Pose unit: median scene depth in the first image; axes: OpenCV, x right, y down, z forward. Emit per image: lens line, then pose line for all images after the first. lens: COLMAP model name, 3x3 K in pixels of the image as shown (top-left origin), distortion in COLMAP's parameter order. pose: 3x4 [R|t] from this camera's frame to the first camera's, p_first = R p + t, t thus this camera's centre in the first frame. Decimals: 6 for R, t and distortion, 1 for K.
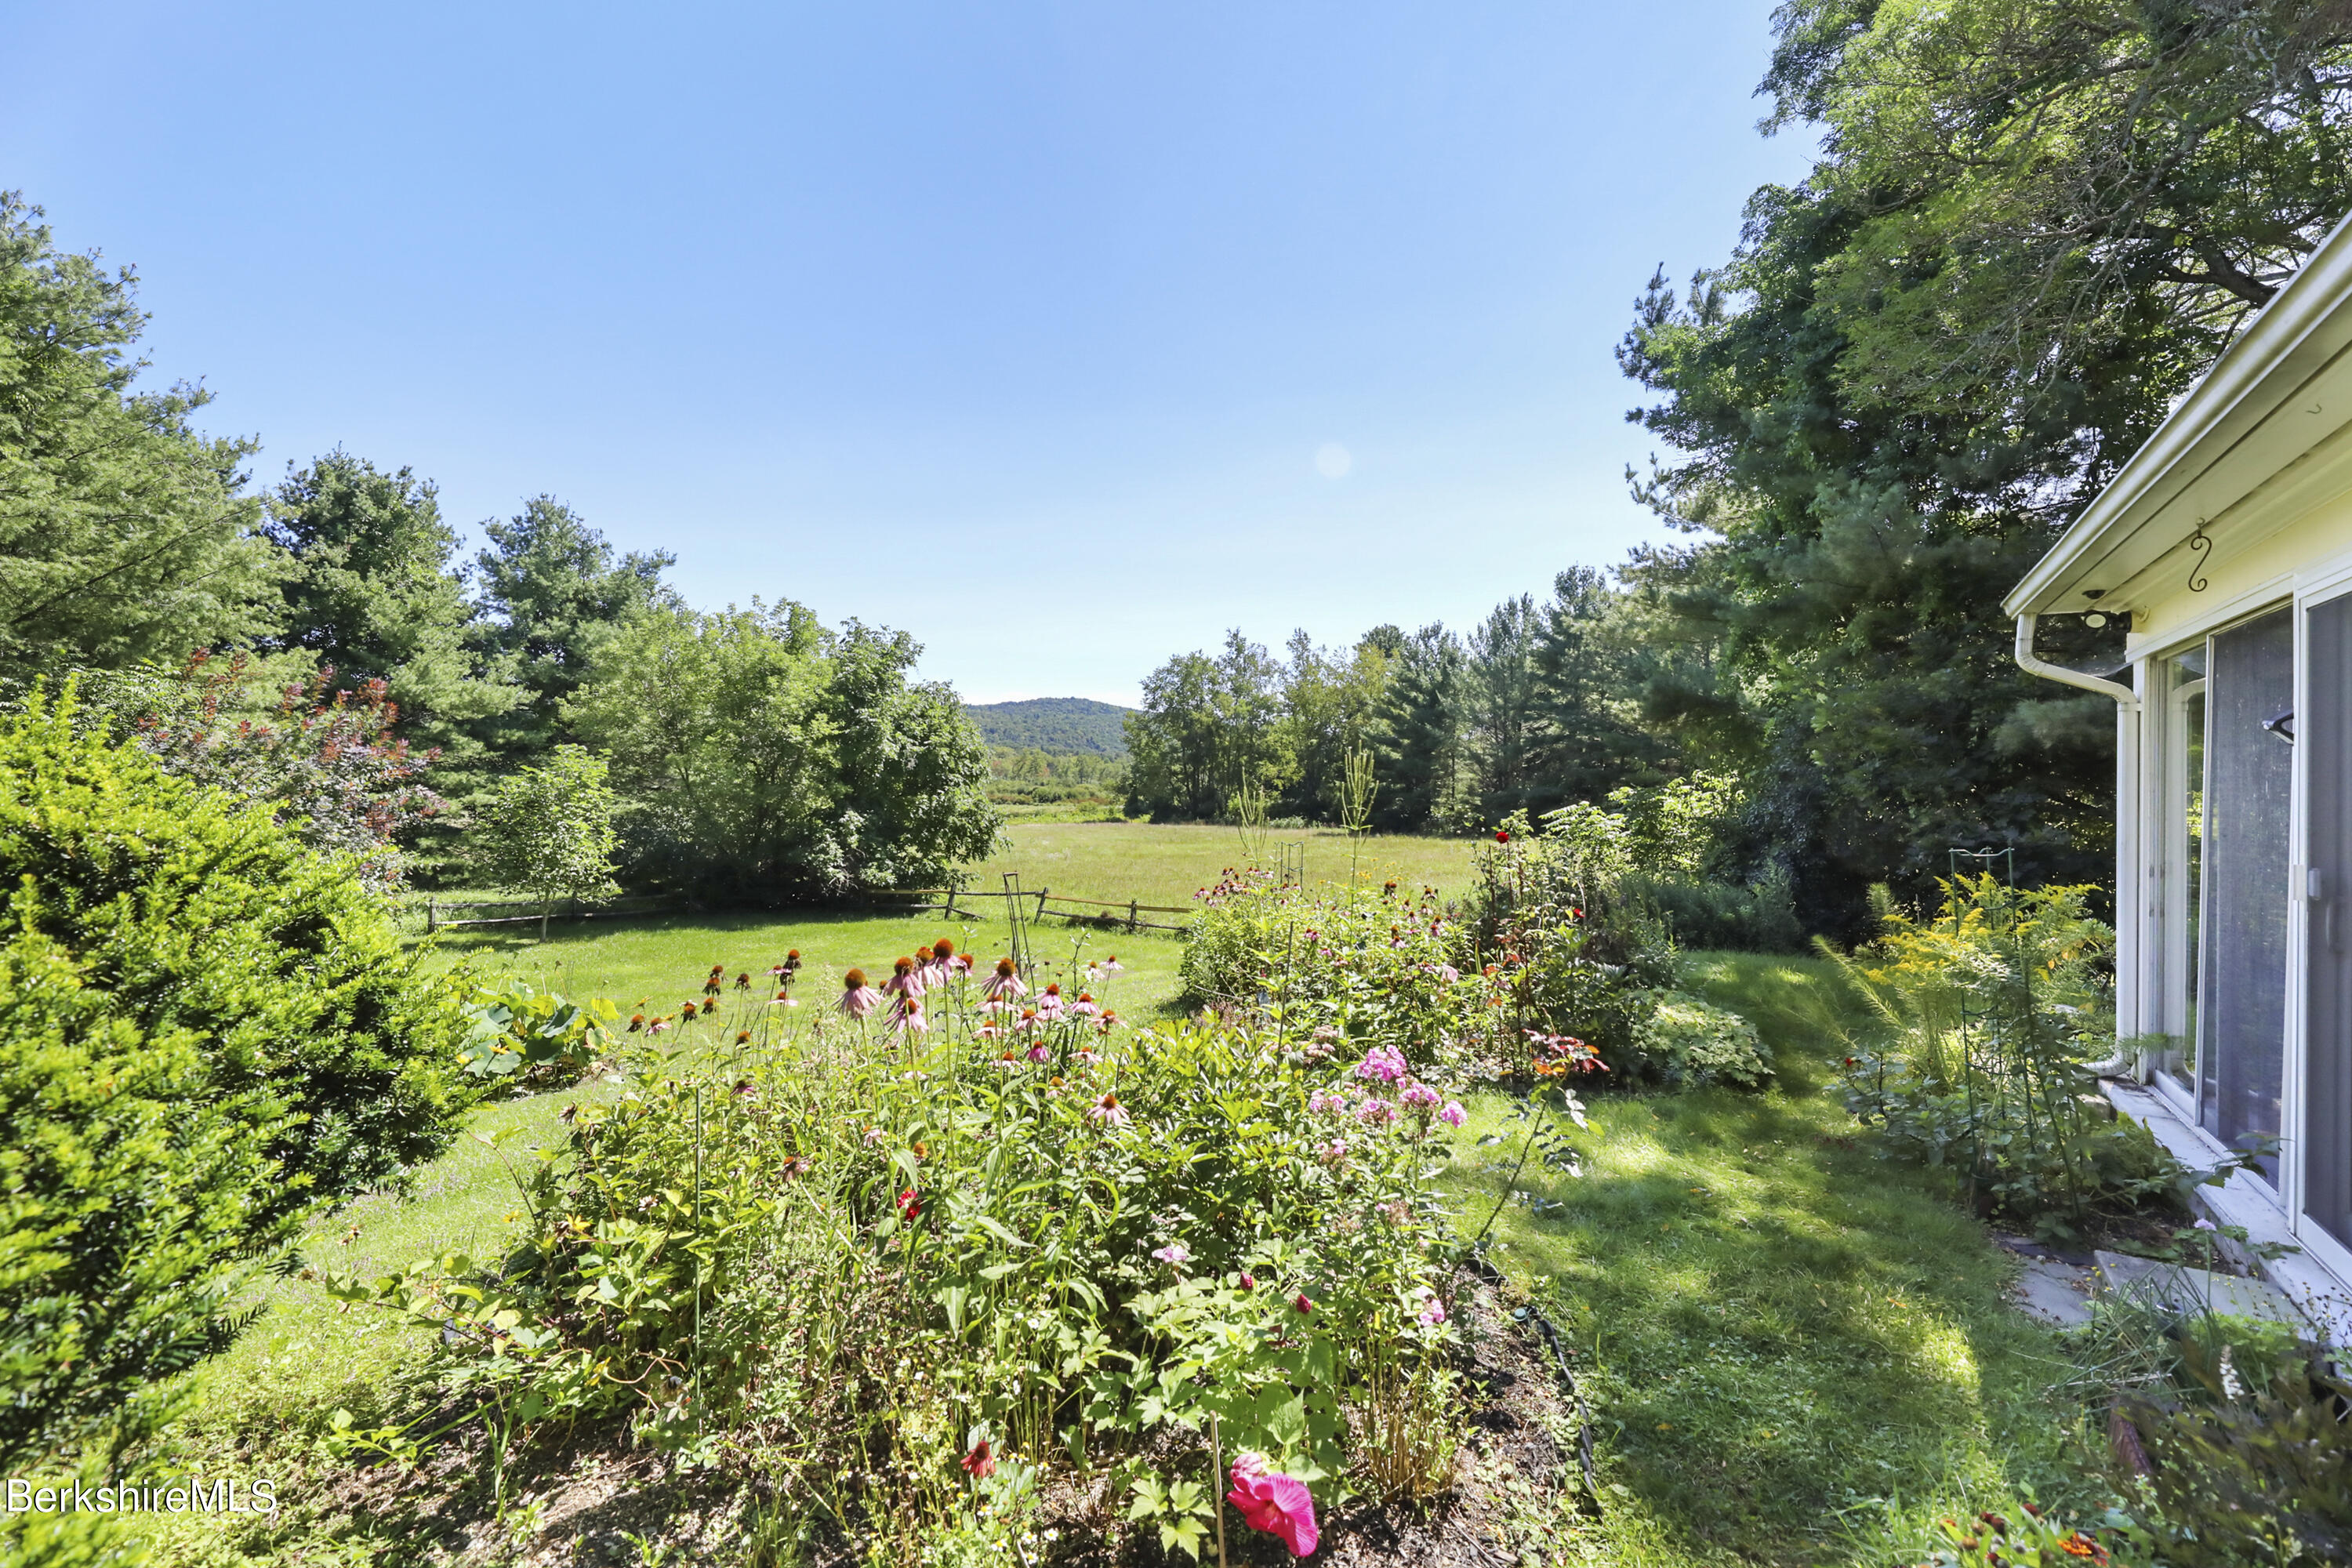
lens RADIAL K [[959.9, 0, 1154.6], [0, 959.9, 774.0], [0, 0, 1]] dist [-0.001113, -0.001493]
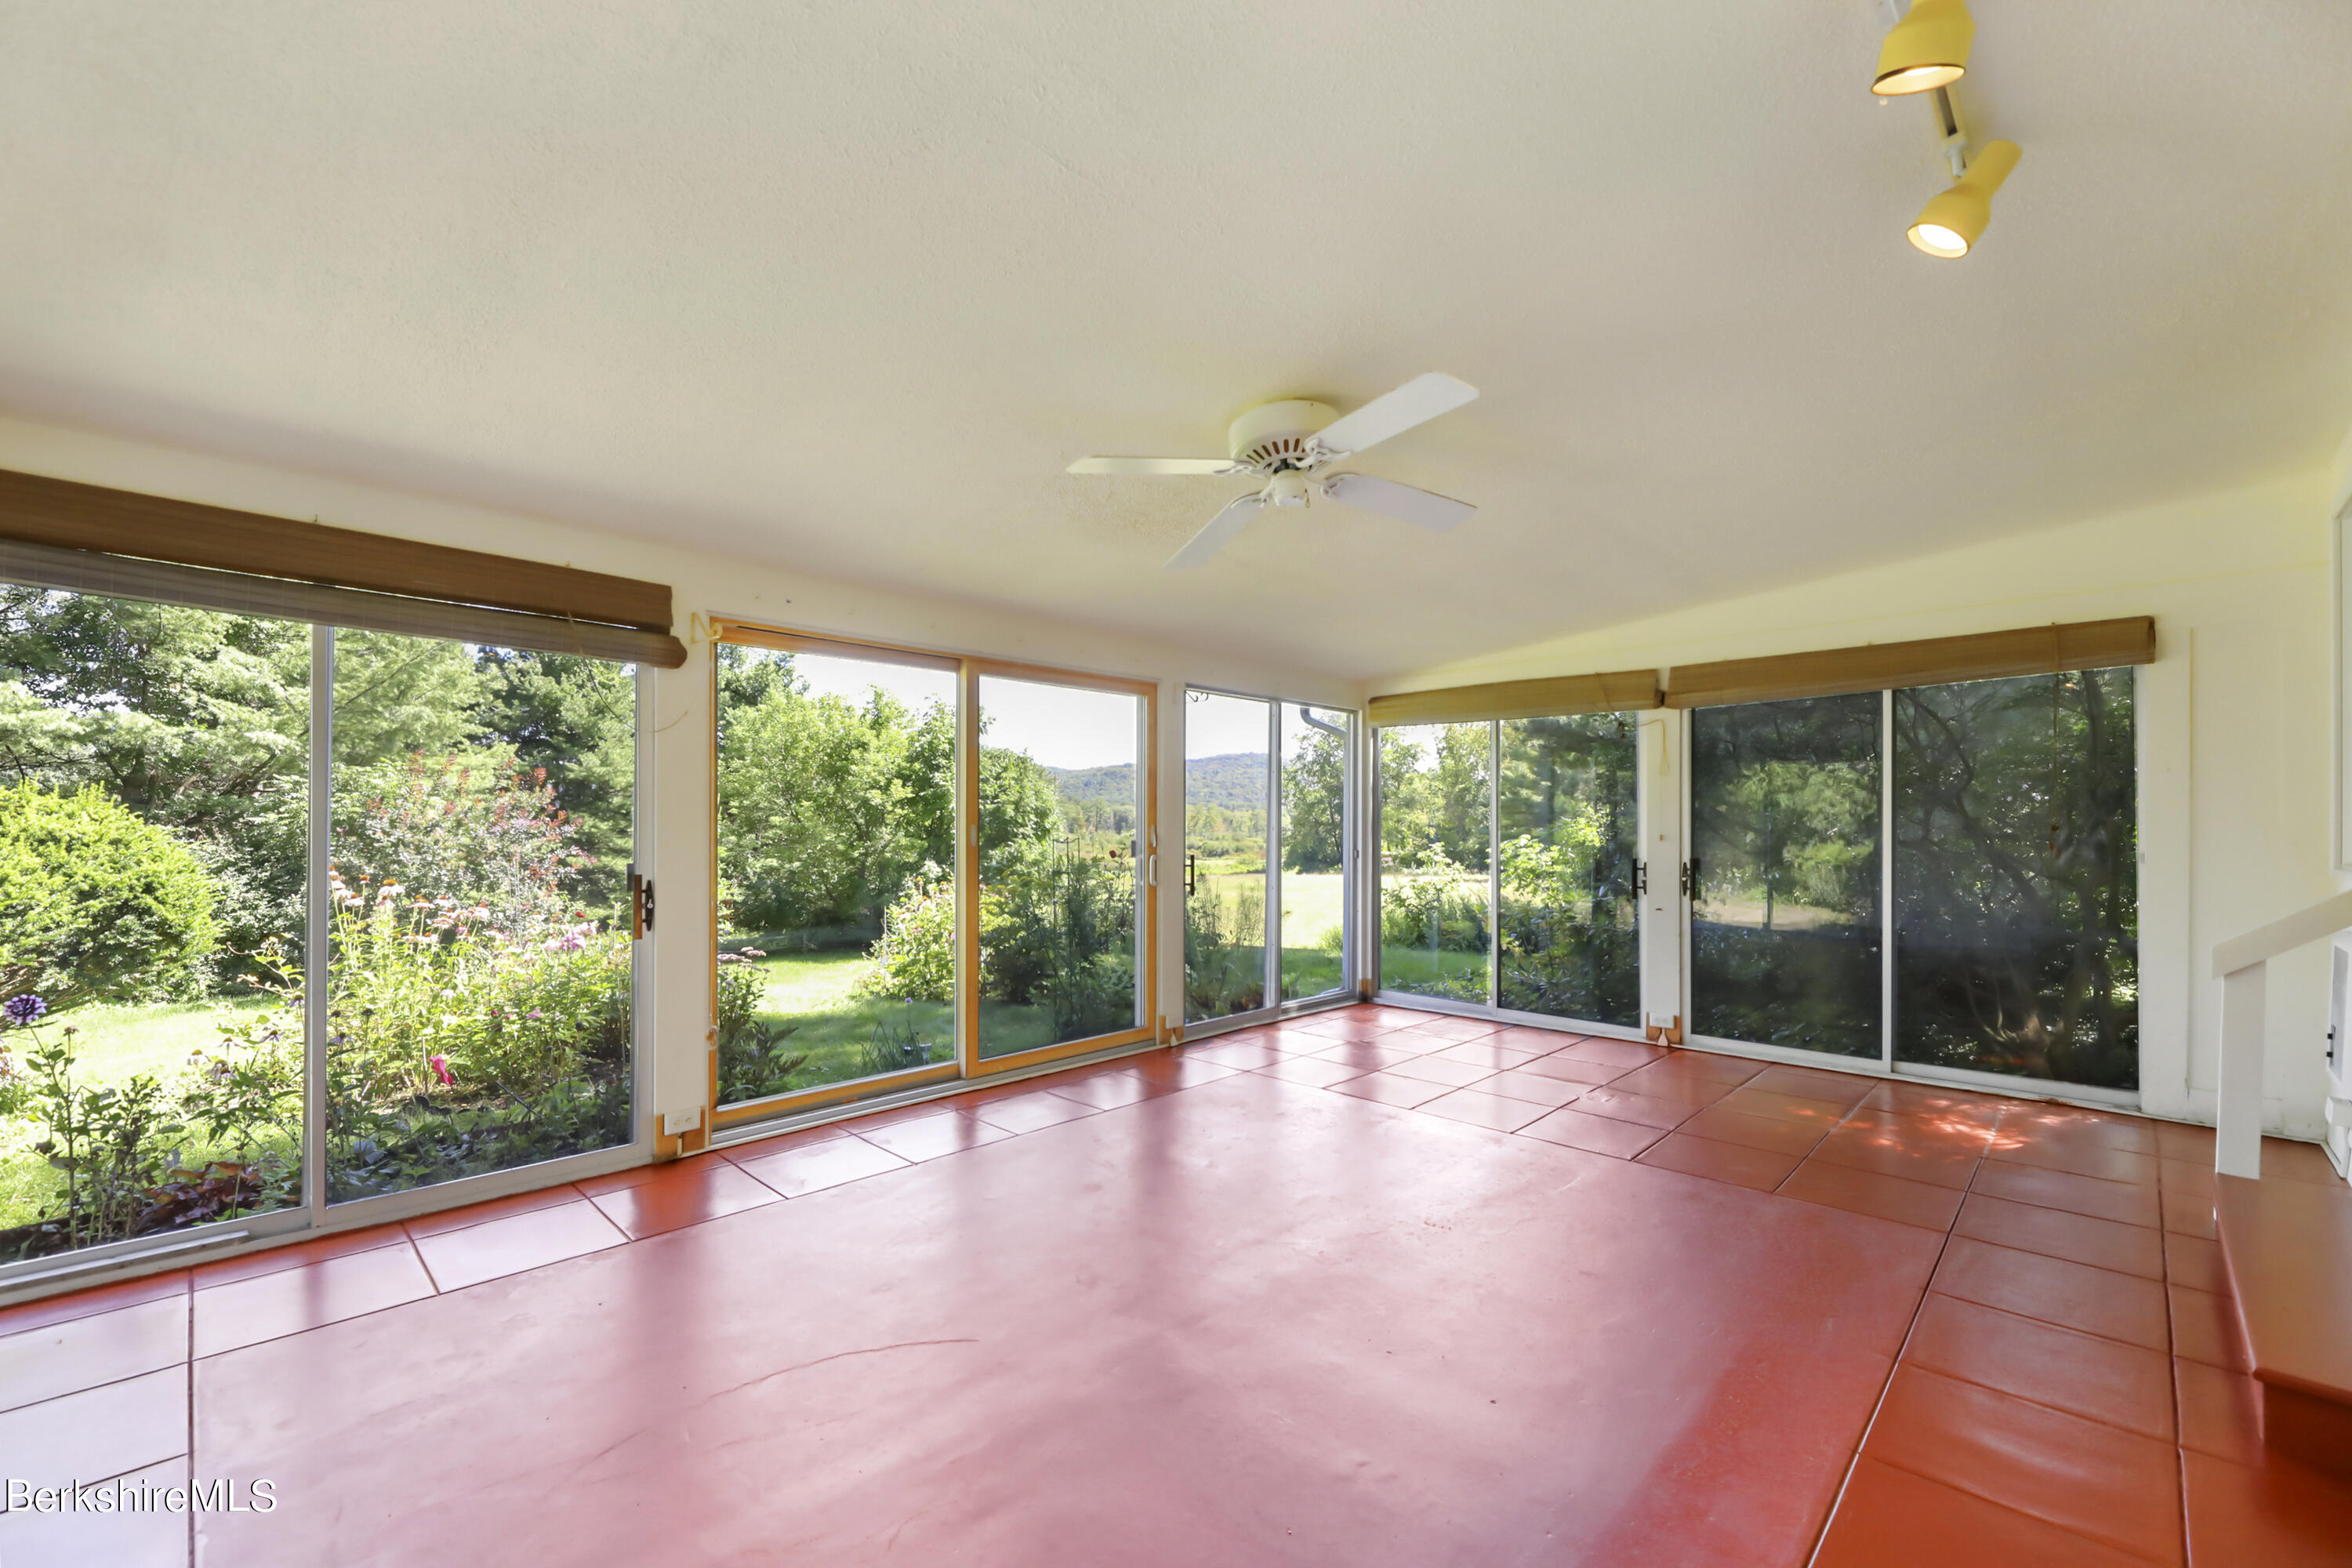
lens RADIAL K [[956.6, 0, 1164.8], [0, 956.6, 826.3], [0, 0, 1]] dist [0.013755, -0.000179]
pose [[0.983641, -0.028852, -0.177815, 0.147156], [0.028544, 0.999583, -0.004287, 0.007099], [0.177864, -0.000858, 0.984055, -0.075399]]
